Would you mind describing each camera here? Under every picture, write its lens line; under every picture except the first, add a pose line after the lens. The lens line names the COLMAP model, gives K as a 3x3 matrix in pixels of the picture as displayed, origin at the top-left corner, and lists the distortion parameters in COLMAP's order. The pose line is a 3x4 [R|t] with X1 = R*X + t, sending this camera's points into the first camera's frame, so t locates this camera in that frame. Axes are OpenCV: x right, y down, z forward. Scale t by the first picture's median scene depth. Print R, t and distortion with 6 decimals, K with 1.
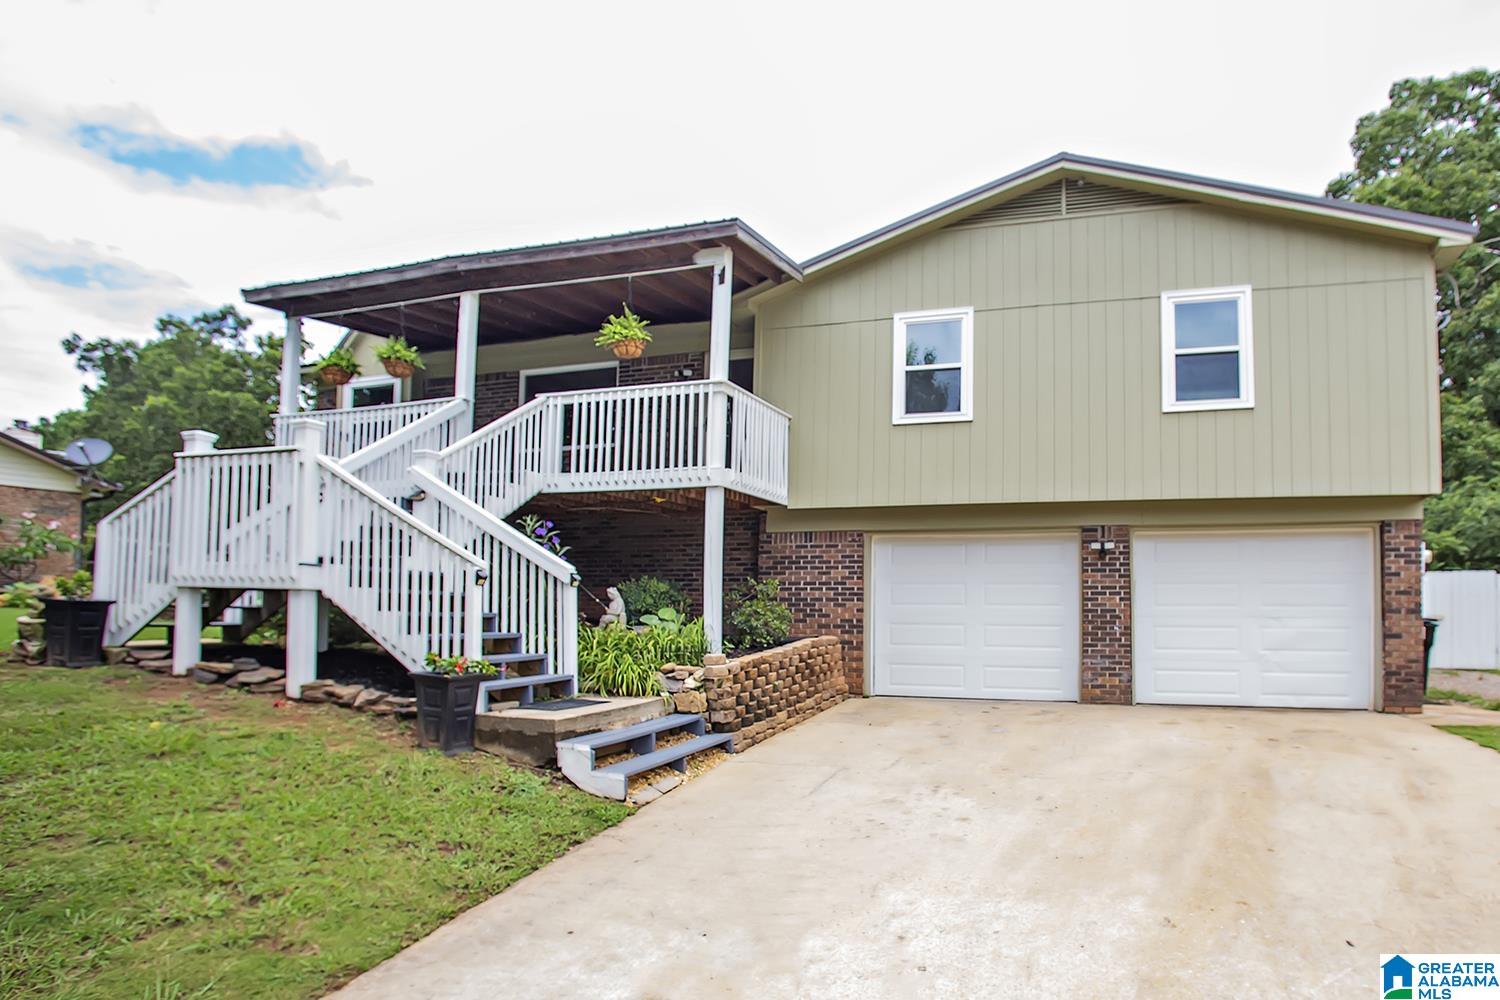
lens RADIAL K [[932.4, 0, 750.1], [0, 932.4, 627.2], [0, 0, 1]] dist [-0.070497, 0.001546]
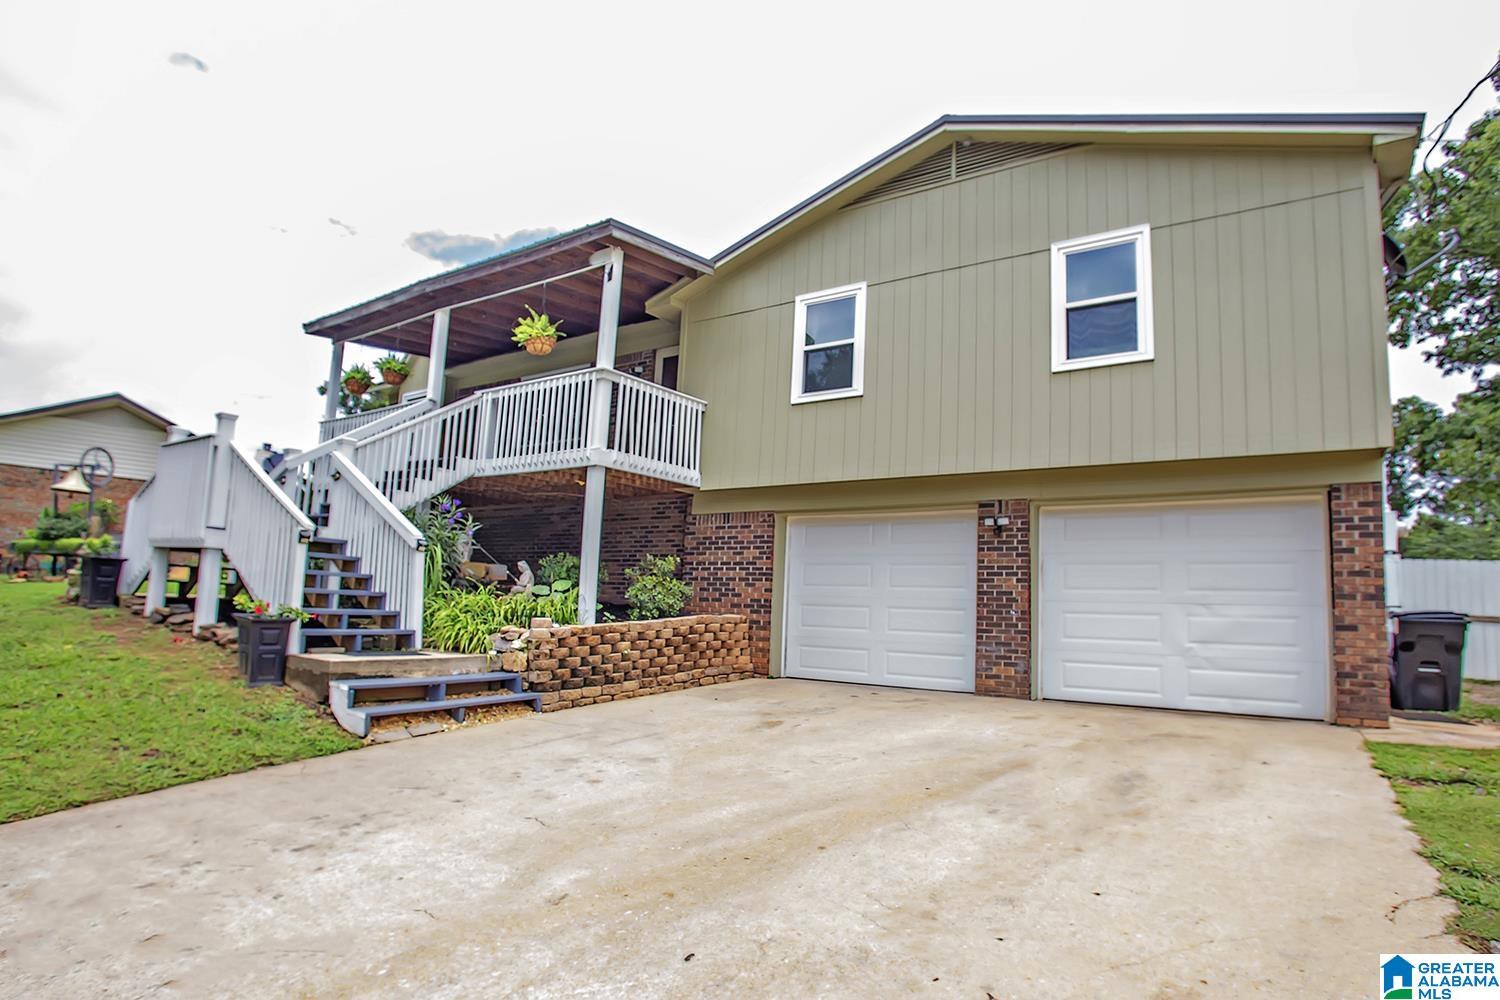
lens RADIAL K [[851.9, 0, 752.5], [0, 851.9, 570.2], [0, 0, 1]] dist [-0.088804, 0.039639]
pose [[0.951137, 0.014130, -0.308446, 0.430170], [-0.039714, 0.996253, -0.076827, 0.034964], [0.306204, 0.085323, 0.948134, 0.141804]]
